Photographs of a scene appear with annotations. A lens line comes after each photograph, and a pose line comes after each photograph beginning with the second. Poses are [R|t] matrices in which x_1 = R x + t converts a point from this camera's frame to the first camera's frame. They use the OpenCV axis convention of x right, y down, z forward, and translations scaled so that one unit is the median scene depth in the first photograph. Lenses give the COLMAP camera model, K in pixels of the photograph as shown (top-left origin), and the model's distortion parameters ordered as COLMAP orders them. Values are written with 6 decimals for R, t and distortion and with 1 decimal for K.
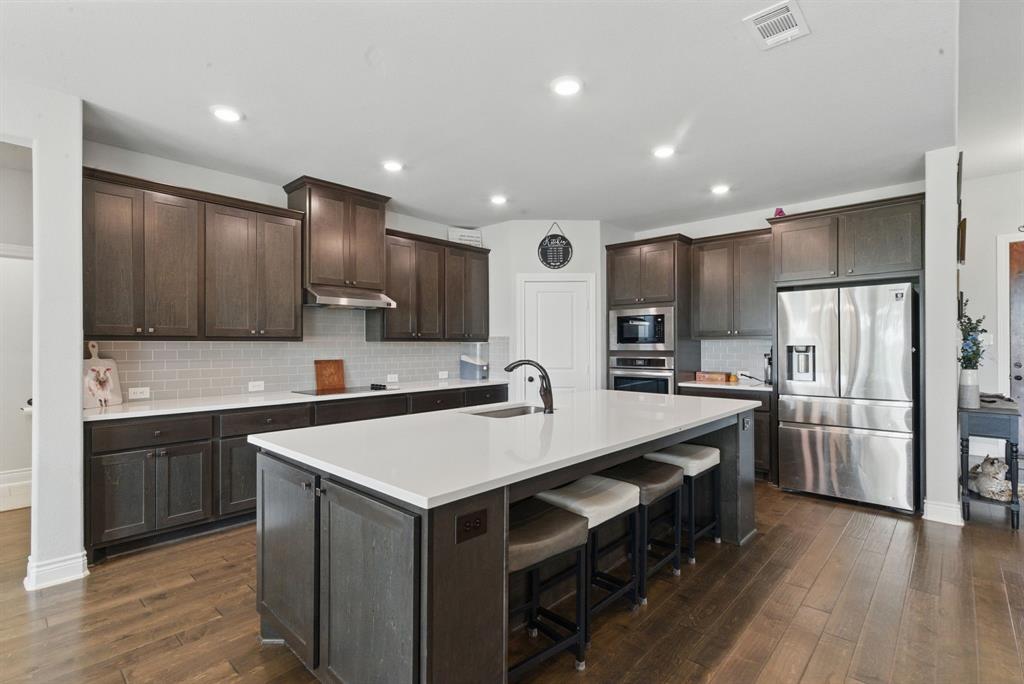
lens RADIAL K [[477.8, 0, 512.0], [0, 477.8, 342.0], [0, 0, 1]] dist [0.003267, -0.000112]
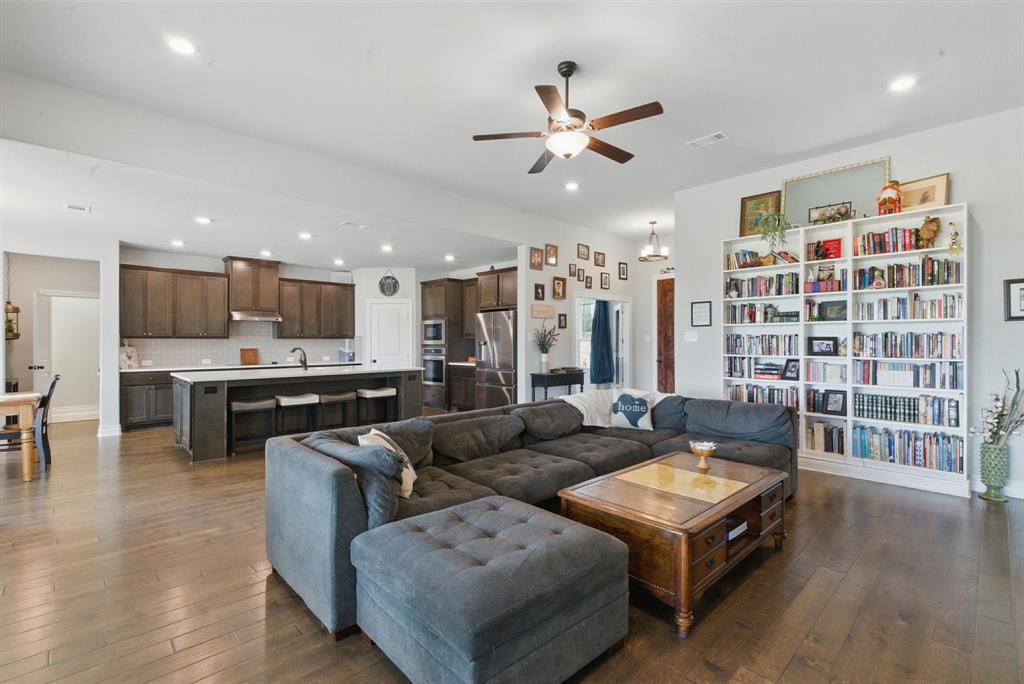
lens RADIAL K [[460.0, 0, 510.1], [0, 460.0, 340.1], [0, 0, 1]] dist [-0.000635, -0.000366]
pose [[0.998331, 0.002499, -0.057689, 0.712108], [-0.002218, 0.999985, 0.004935, -0.006848], [0.057700, -0.004799, 0.998322, -0.709431]]
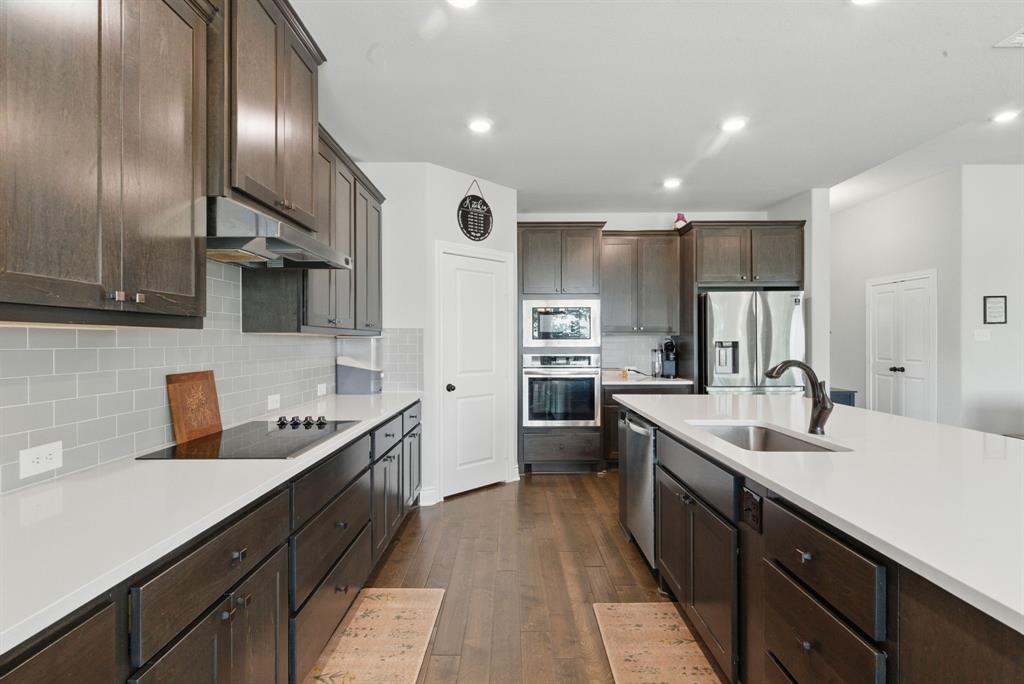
lens RADIAL K [[477.8, 0, 512.0], [0, 477.8, 342.0], [0, 0, 1]] dist [0.003267, -0.000112]
pose [[0.736113, 0.001206, 0.676858, -0.441917], [-0.005082, 0.999980, 0.003745, 0.006220], [-0.676840, -0.006196, 0.736104, 0.458407]]
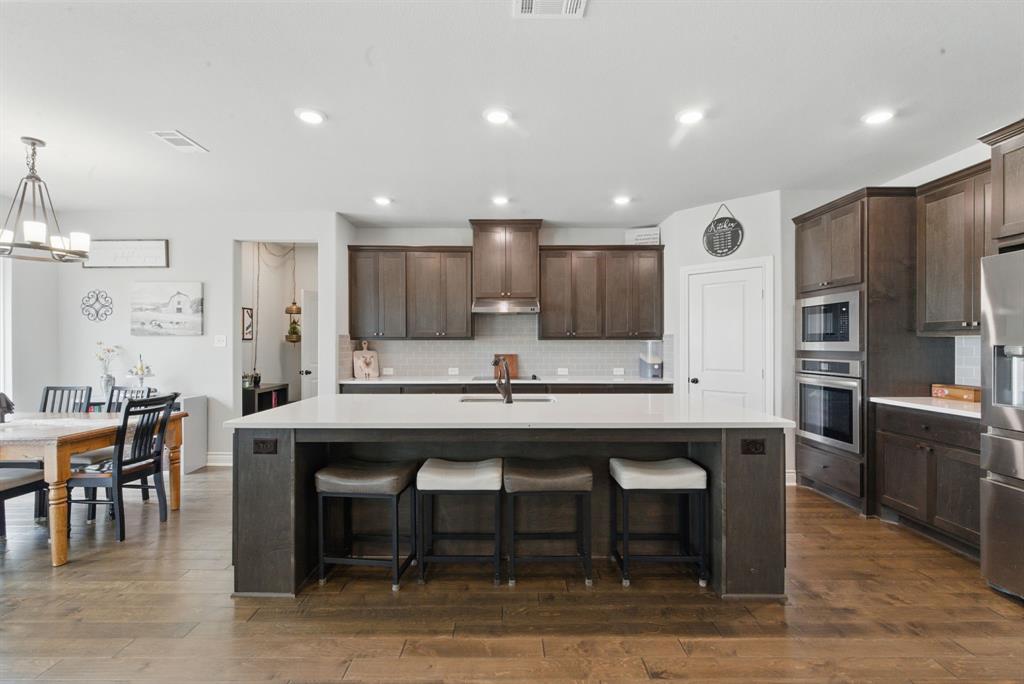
lens RADIAL K [[466.3, 0, 508.5], [0, 466.3, 343.5], [0, 0, 1]] dist [-0.000381, -0.000384]
pose [[0.681315, 0.003416, -0.731983, 0.519496], [0.003494, 0.999963, 0.007919, -0.001720], [0.731982, -0.007953, 0.681277, 0.143988]]
